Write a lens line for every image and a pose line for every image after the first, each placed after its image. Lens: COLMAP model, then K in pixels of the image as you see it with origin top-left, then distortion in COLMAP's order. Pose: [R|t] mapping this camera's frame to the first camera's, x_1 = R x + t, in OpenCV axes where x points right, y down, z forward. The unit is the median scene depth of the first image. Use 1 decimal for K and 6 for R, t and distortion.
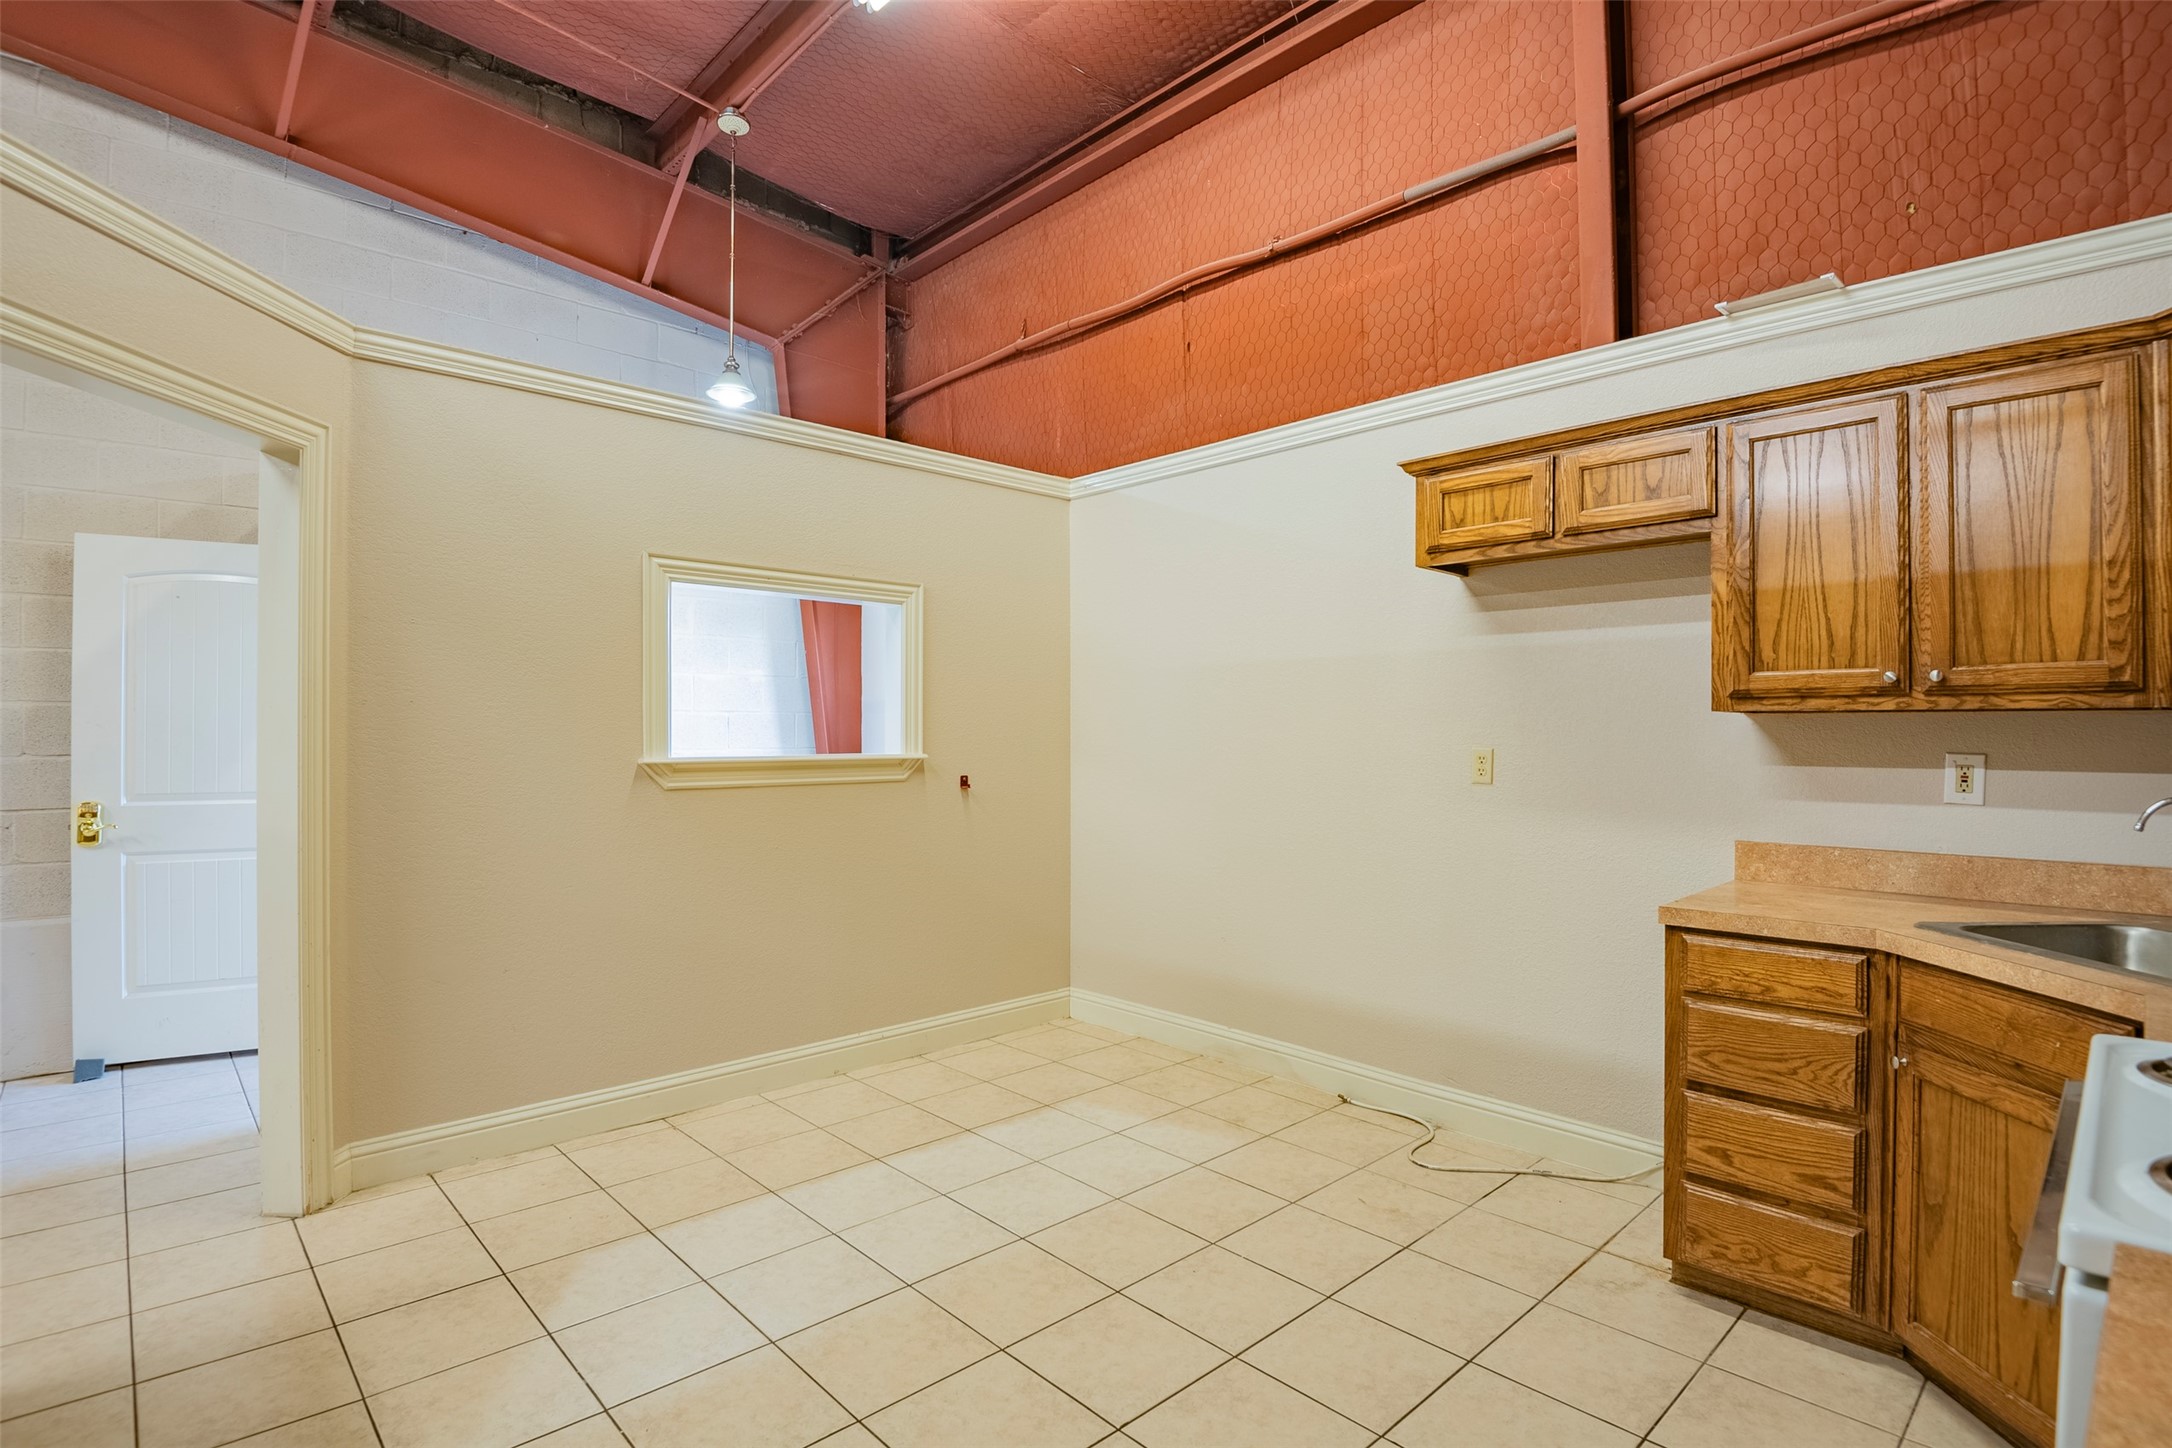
lens RADIAL K [[1040.1, 0, 1078.6], [0, 1040.1, 731.8], [0, 0, 1]] dist [-0.019196, -0.015222]
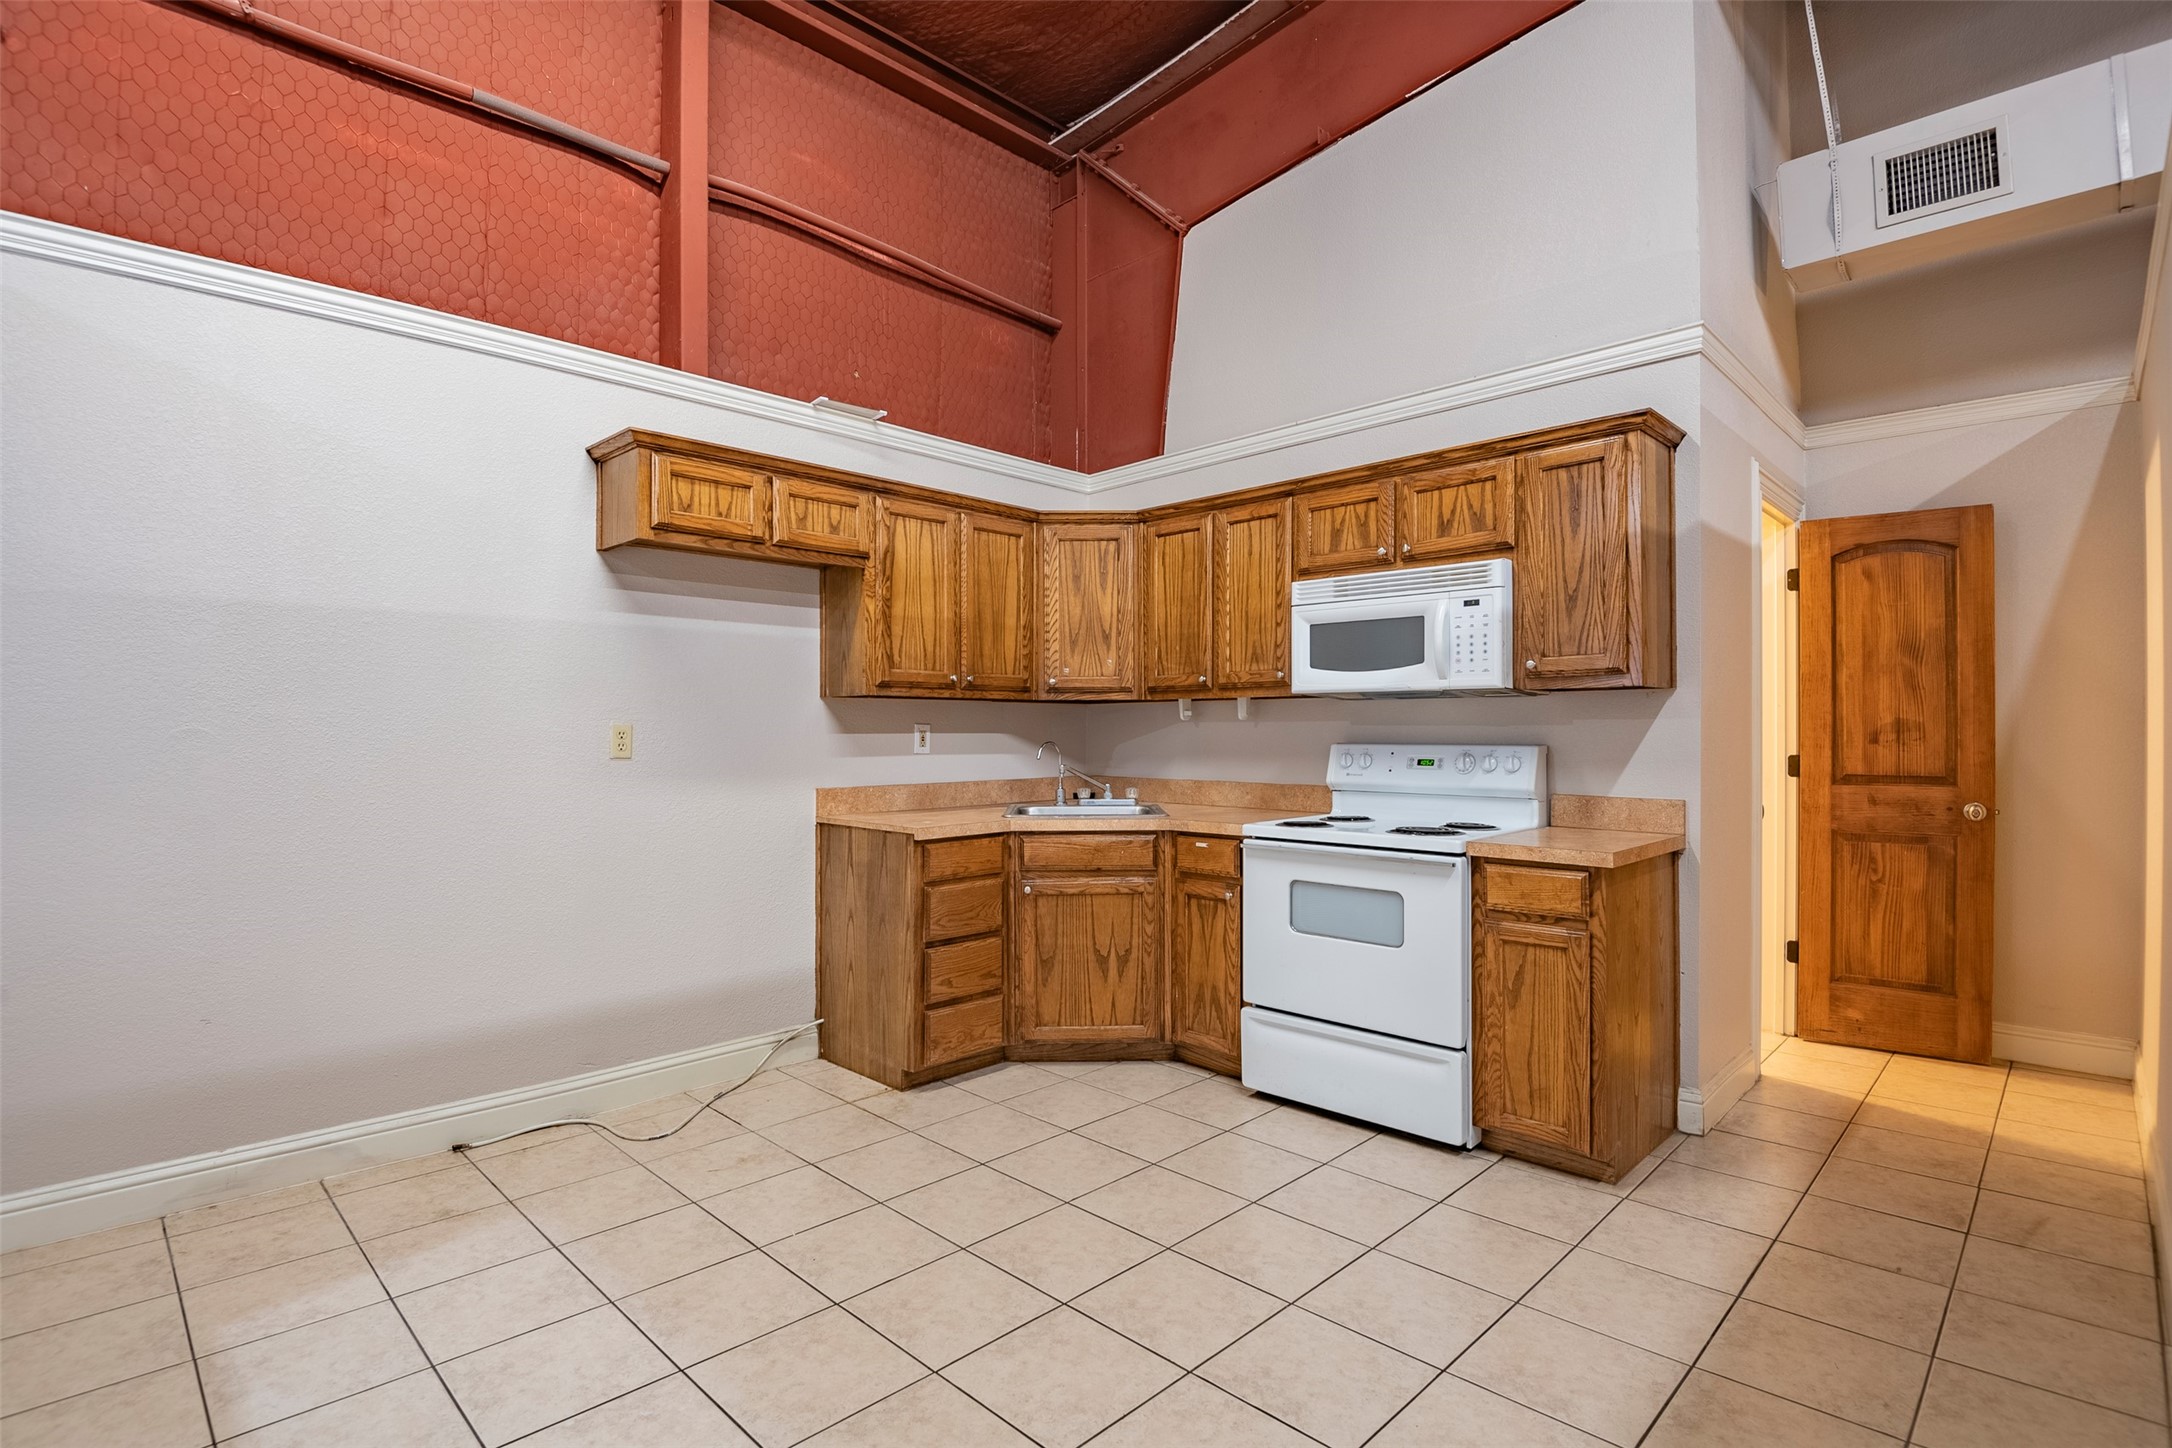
lens RADIAL K [[1040.1, 0, 1078.6], [0, 1040.1, 731.8], [0, 0, 1]] dist [-0.019196, -0.015222]
pose [[-0.041718, -0.005839, 0.999112, -0.790084], [0.000126, 0.999983, 0.005849, 0.021905], [-0.999129, 0.000370, -0.041716, 0.729362]]
